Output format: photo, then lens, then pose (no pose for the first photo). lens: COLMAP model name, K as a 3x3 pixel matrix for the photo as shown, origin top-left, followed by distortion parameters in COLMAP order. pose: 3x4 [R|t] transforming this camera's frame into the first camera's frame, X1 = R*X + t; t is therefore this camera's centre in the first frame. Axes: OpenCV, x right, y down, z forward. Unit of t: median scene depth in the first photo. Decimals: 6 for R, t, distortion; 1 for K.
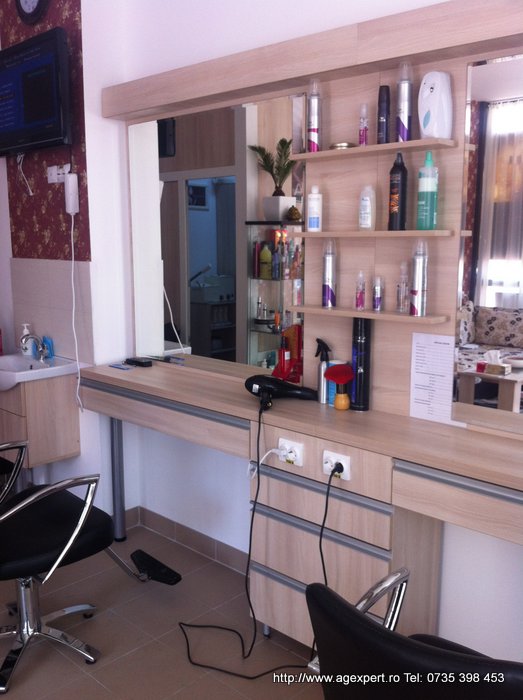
lens RADIAL K [[662.5, 0, 274.9], [0, 662.5, 351.5], [0, 0, 1]] dist [0.033207, -0.178674]
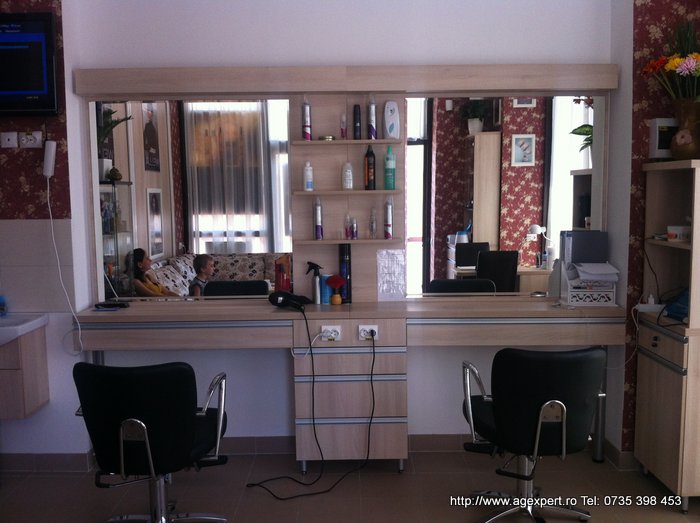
lens RADIAL K [[674.7, 0, 350.0], [0, 674.7, 261.5], [0, 0, 1]] dist [0.025312, -0.152173]
pose [[0.725938, -0.075330, 0.683623, -0.953345], [0.127230, 0.991536, -0.025845, 0.032447], [-0.675890, 0.105739, 0.729378, -0.181003]]
